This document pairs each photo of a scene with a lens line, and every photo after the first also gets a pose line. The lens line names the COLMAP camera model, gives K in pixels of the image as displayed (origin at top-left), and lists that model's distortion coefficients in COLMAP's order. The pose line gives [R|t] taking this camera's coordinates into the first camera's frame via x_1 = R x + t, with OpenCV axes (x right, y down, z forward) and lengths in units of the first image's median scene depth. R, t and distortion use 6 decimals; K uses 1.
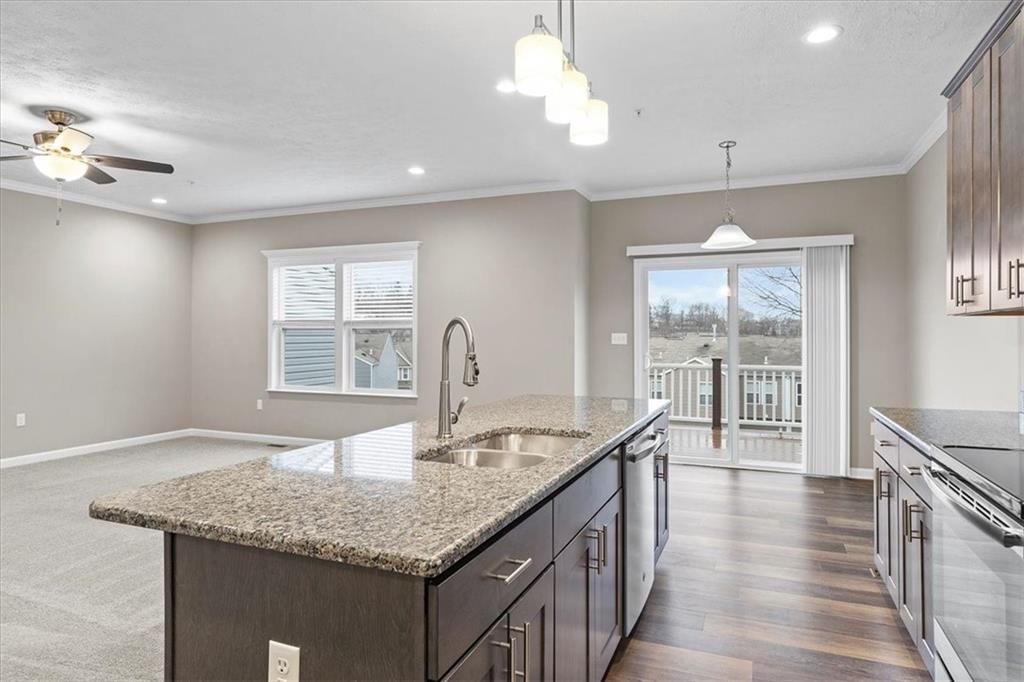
lens RADIAL K [[604.5, 0, 510.8], [0, 604.5, 331.7], [0, 0, 1]] dist [0.008160, 0.002199]
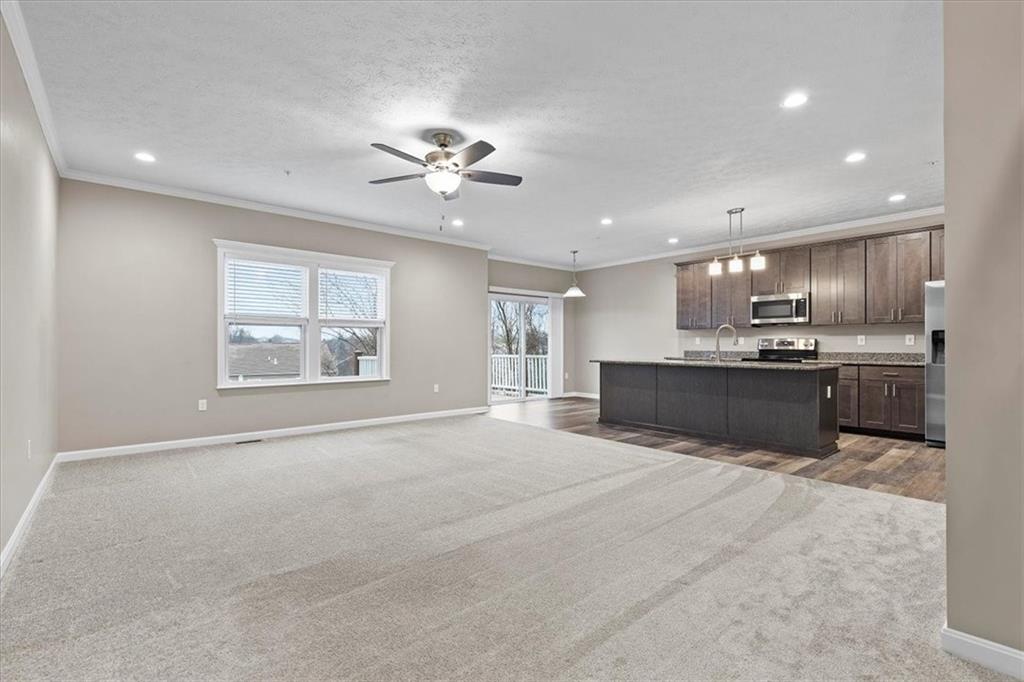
lens RADIAL K [[463.6, 0, 507.9], [0, 463.6, 339.8], [0, 0, 1]] dist [0.002100, -0.000073]
pose [[0.449039, 0.006724, 0.893487, -0.896308], [-0.009468, 0.999951, -0.002767, 0.020739], [-0.893462, -0.007217, 0.449081, 0.292910]]
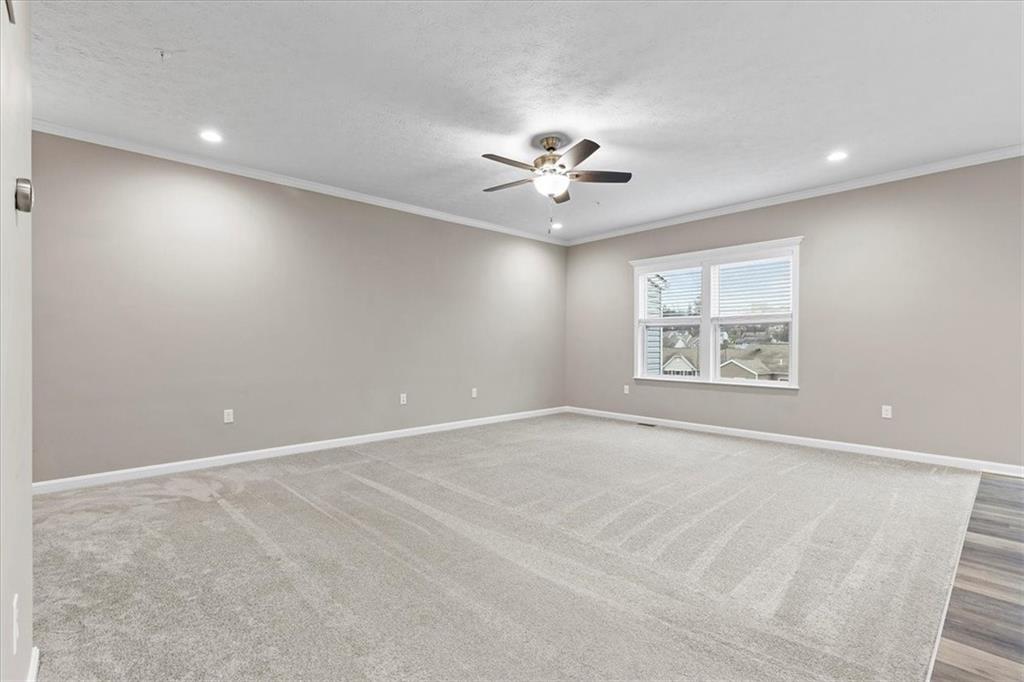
lens RADIAL K [[463.6, 0, 513.1], [0, 463.6, 344.7], [0, 0, 1]] dist [0.002100, -0.000073]
pose [[0.910477, 0.000448, -0.413561, -0.256085], [0.003142, 0.999963, 0.008002, 0.024902], [0.413549, -0.008585, 0.910441, 0.073046]]
